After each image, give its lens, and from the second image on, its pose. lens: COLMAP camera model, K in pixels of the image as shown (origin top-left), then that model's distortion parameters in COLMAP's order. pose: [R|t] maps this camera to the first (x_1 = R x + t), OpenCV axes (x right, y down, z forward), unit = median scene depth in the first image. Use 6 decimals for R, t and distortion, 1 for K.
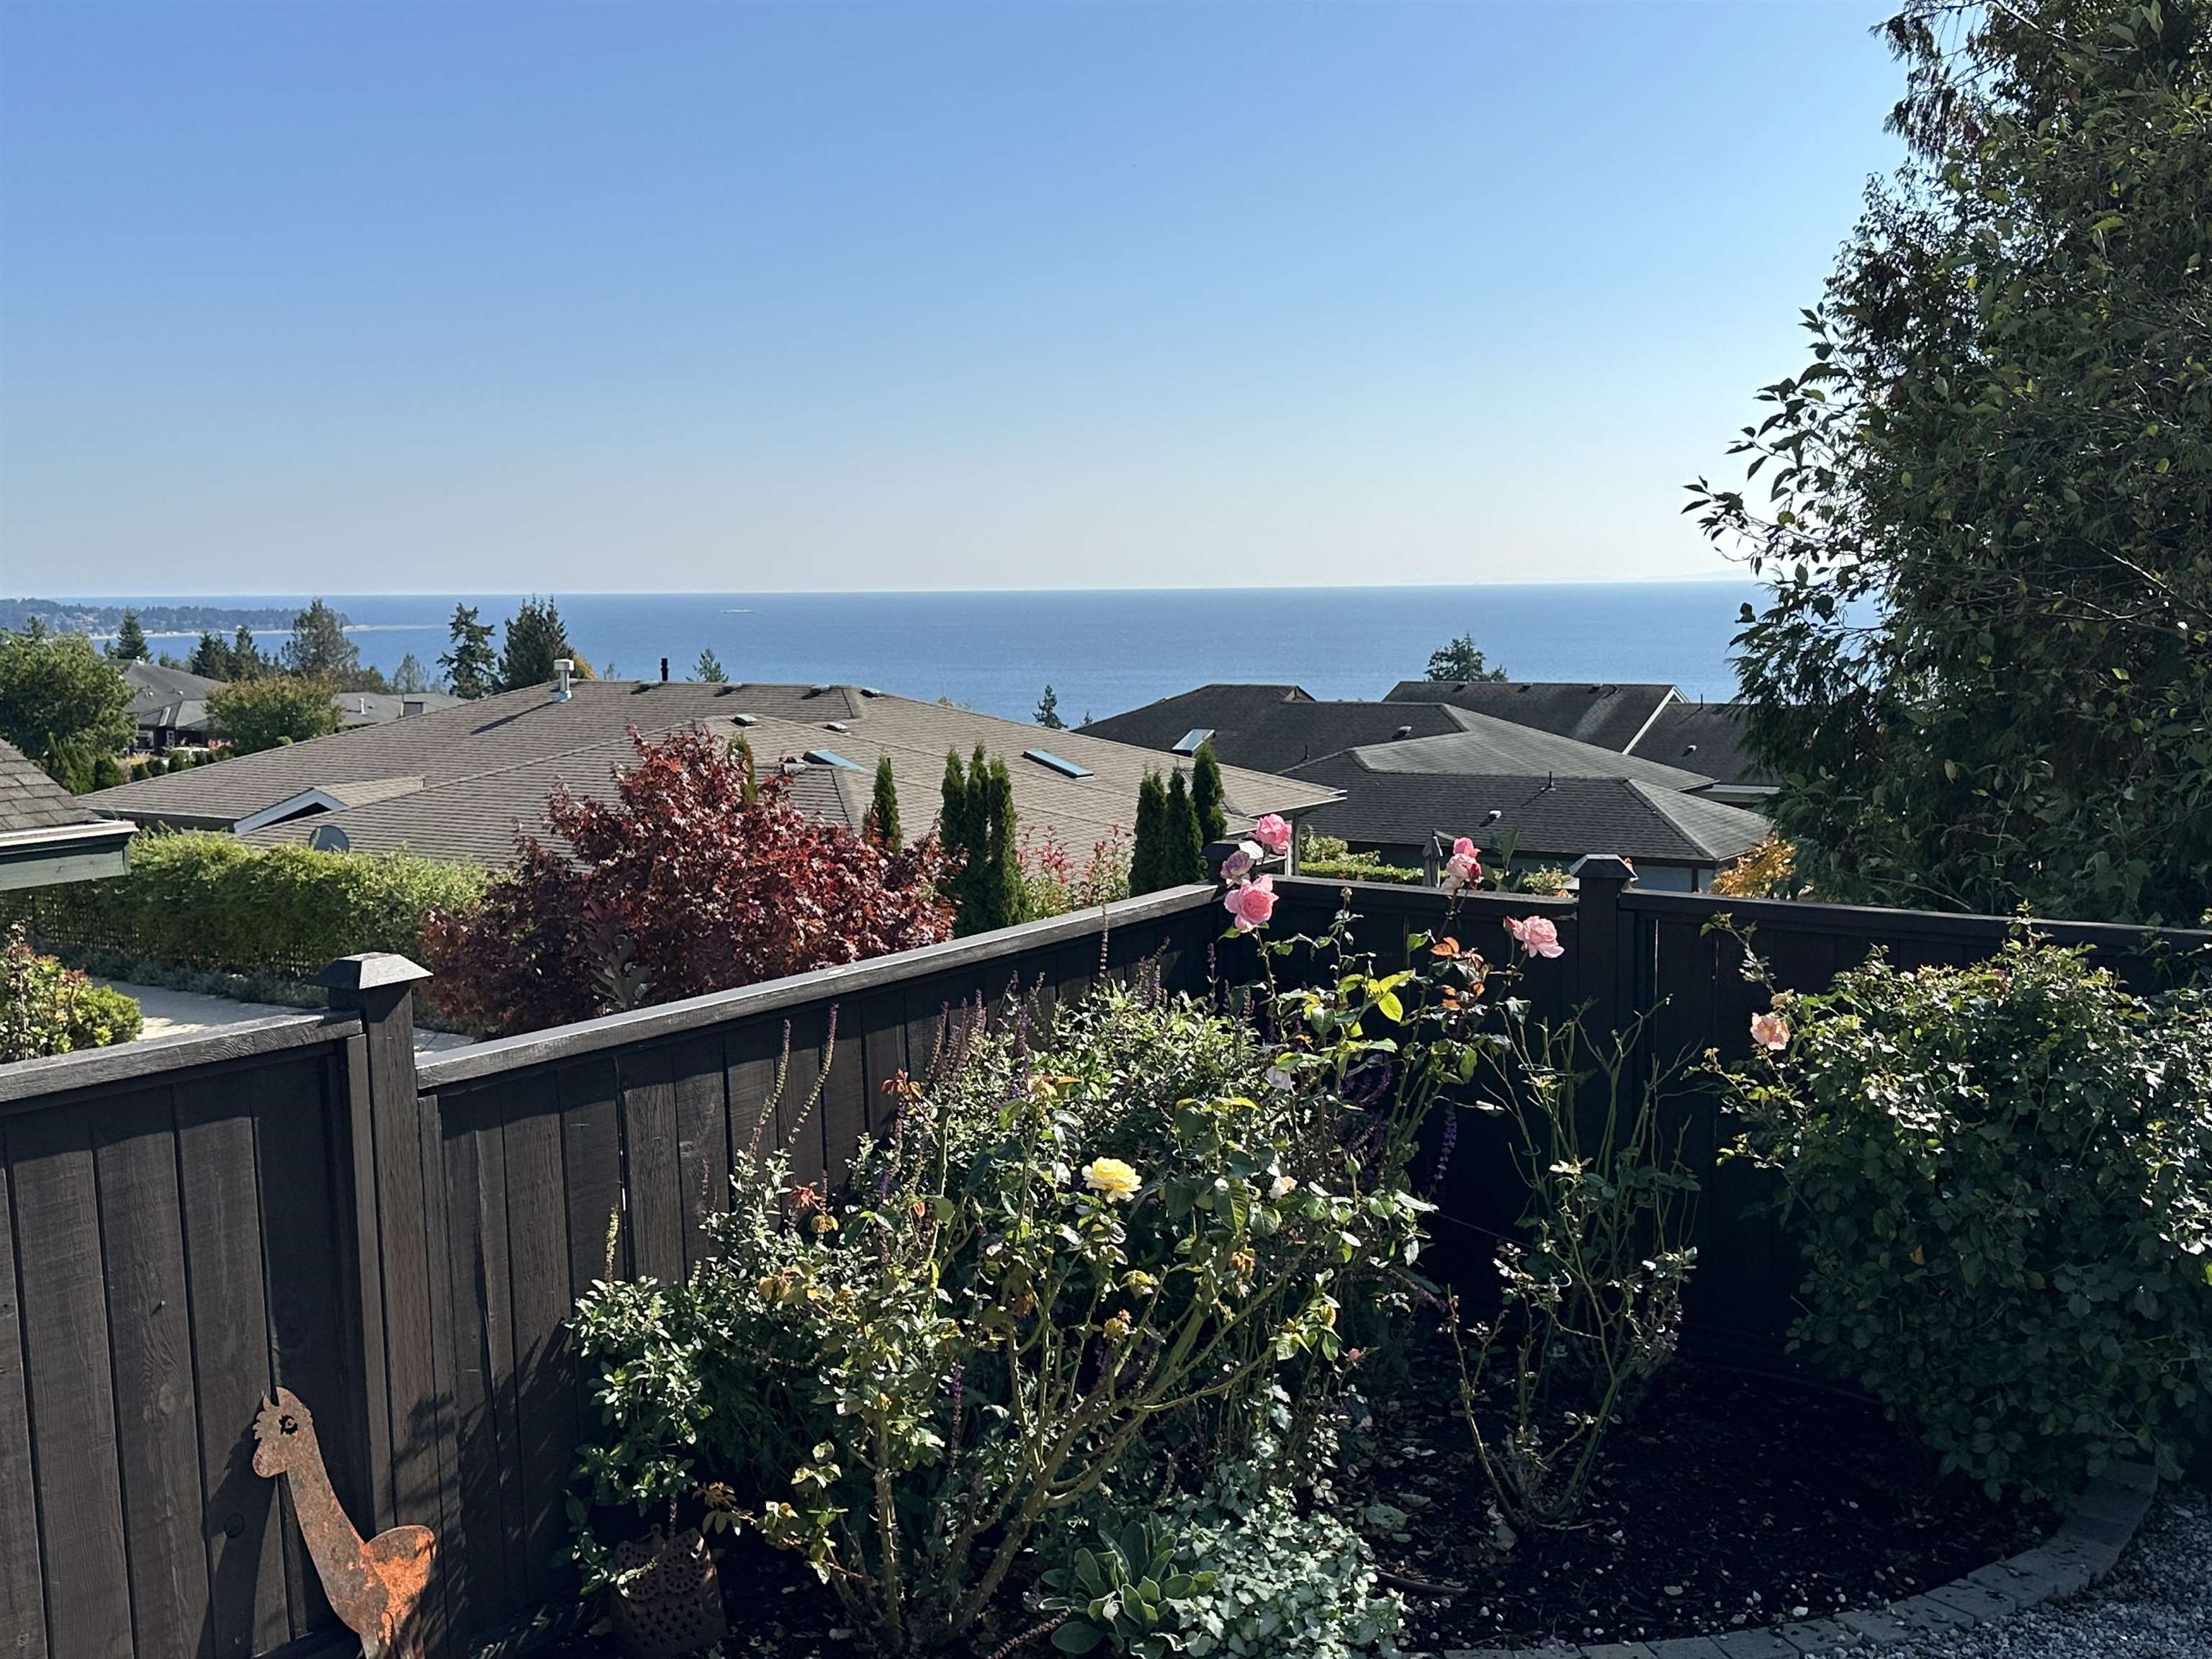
lens RADIAL K [[2432.3, 0, 1106.0], [0, 2432.3, 830.8], [0, 0, 1]] dist [0.250452, -0.707658]
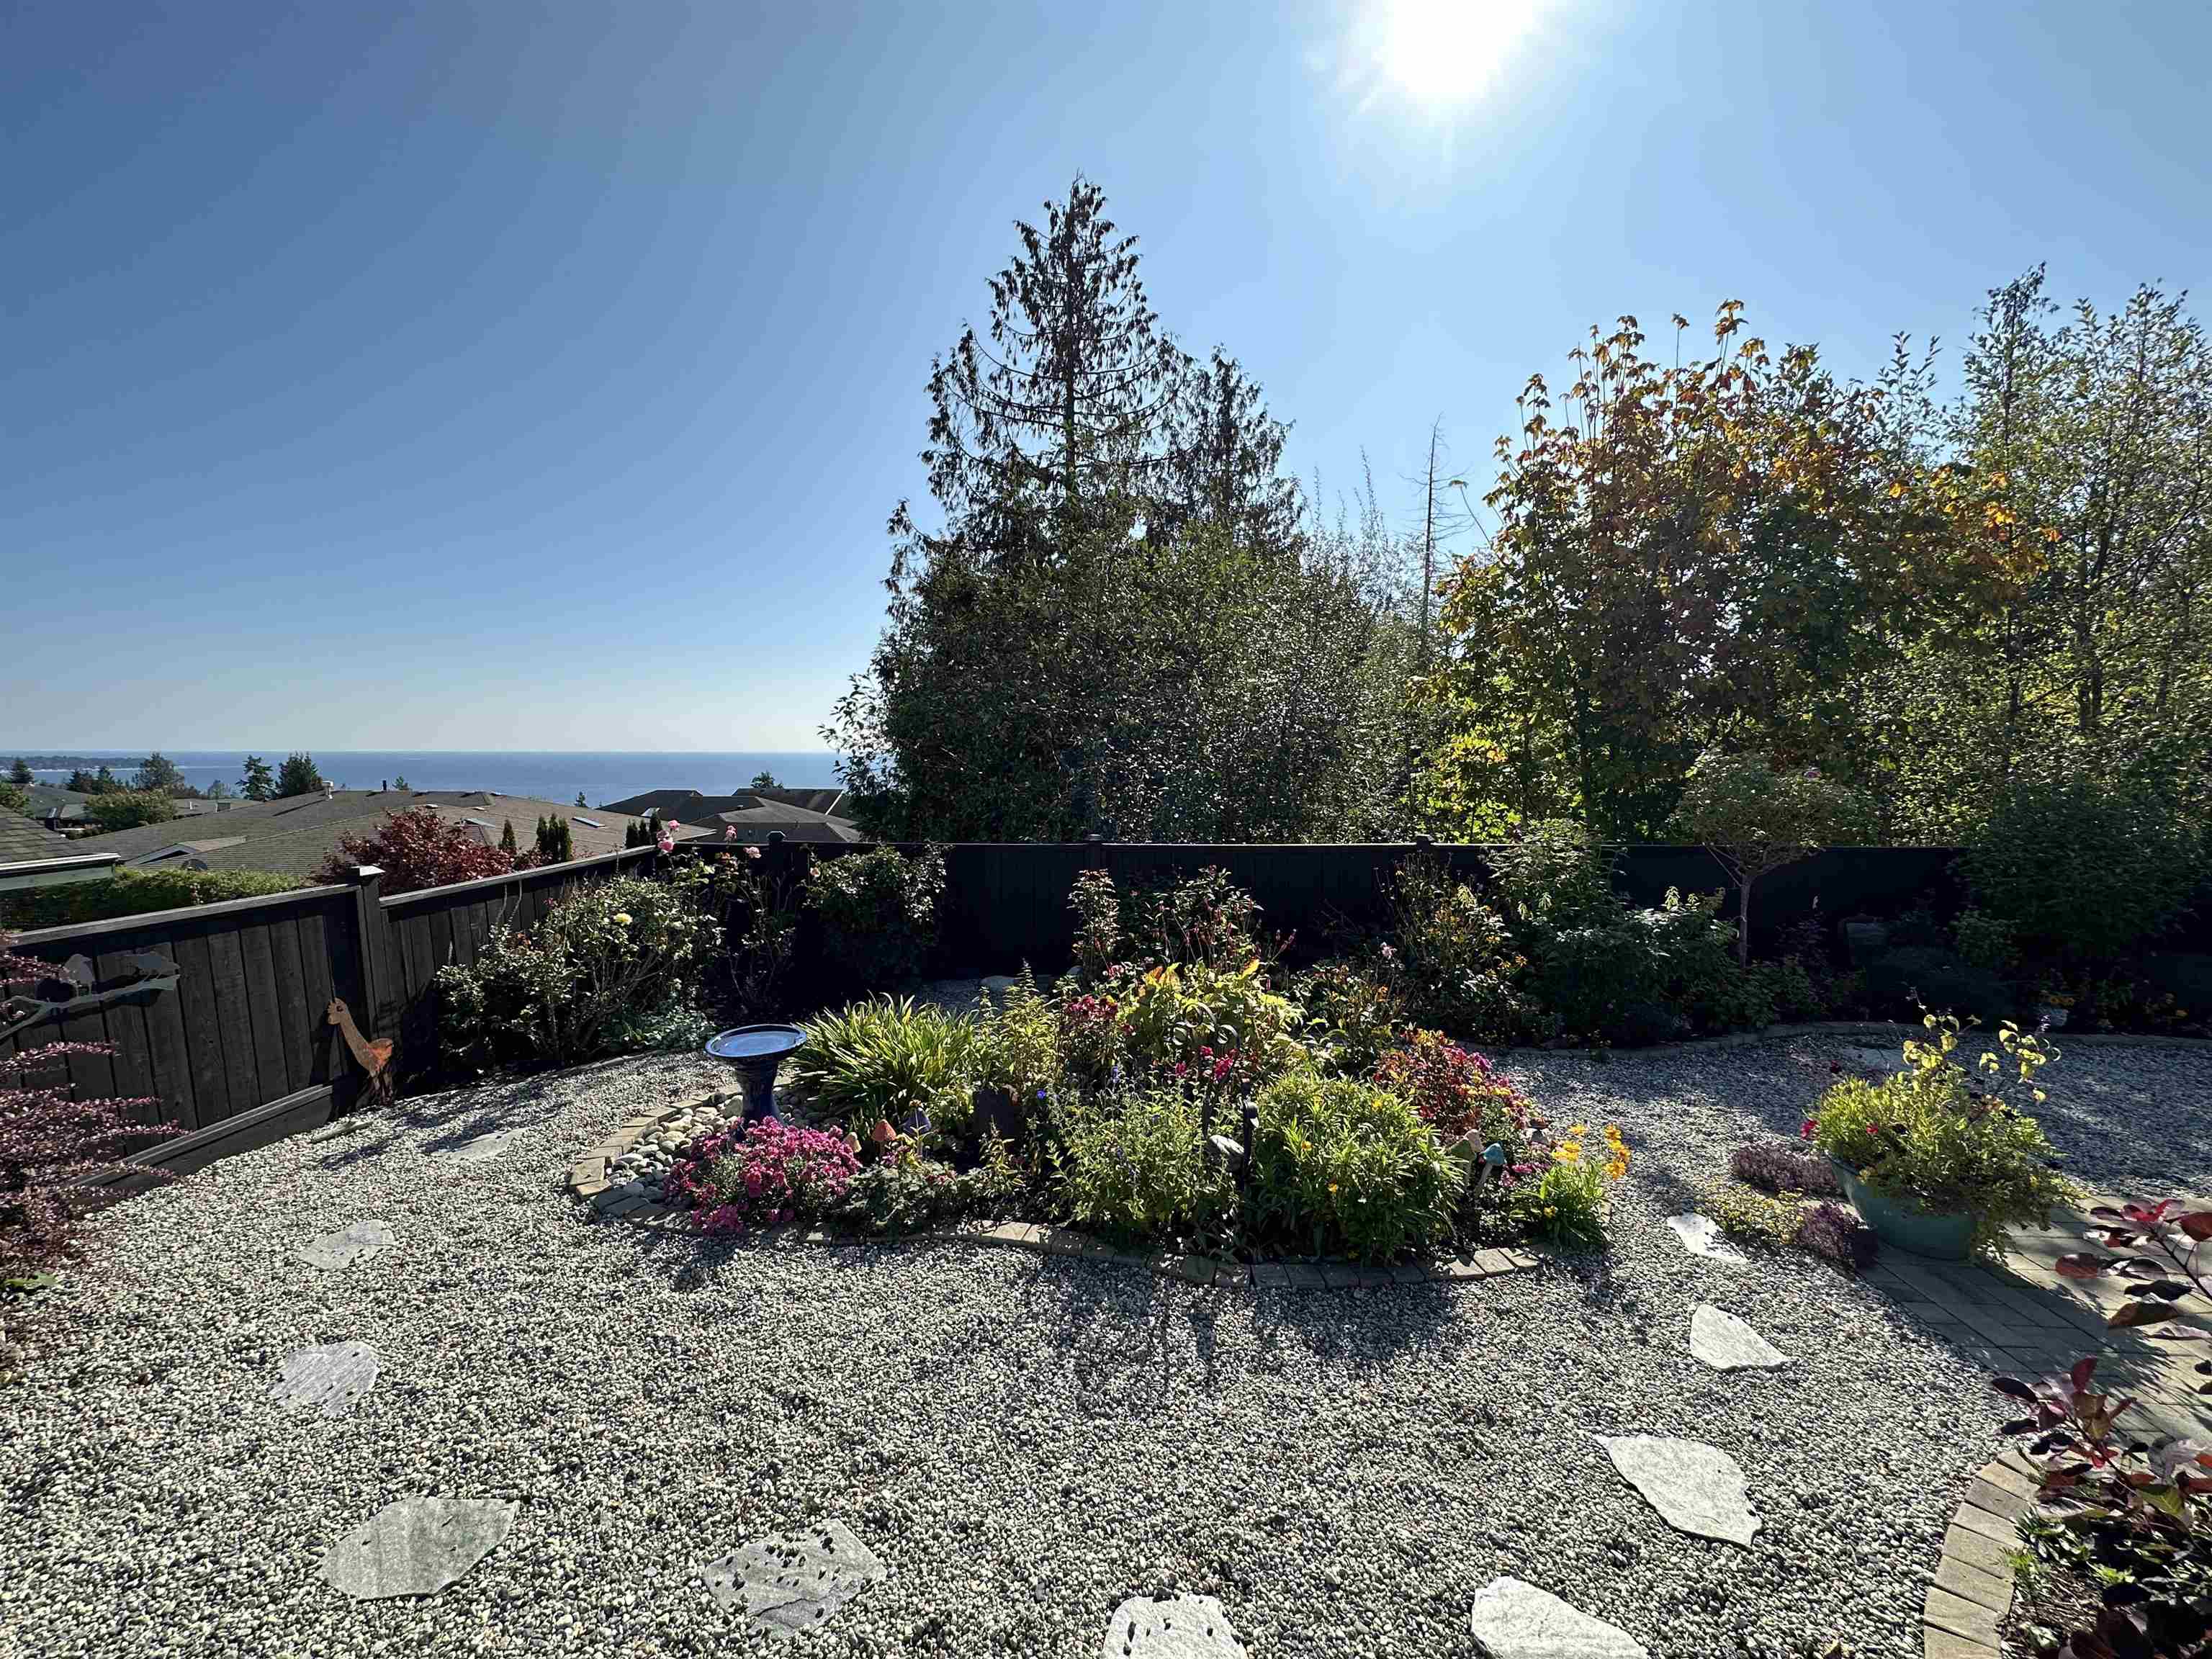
lens RADIAL K [[883.3, 0, 1108.4], [0, 883.3, 828.7], [0, 0, 1]] dist [0.002009, -0.000175]
pose [[0.870704, -0.030037, 0.490890, -0.004625], [0.037307, 0.999291, -0.005026, 0.019313], [-0.490391, 0.022690, 0.871207, -0.226547]]
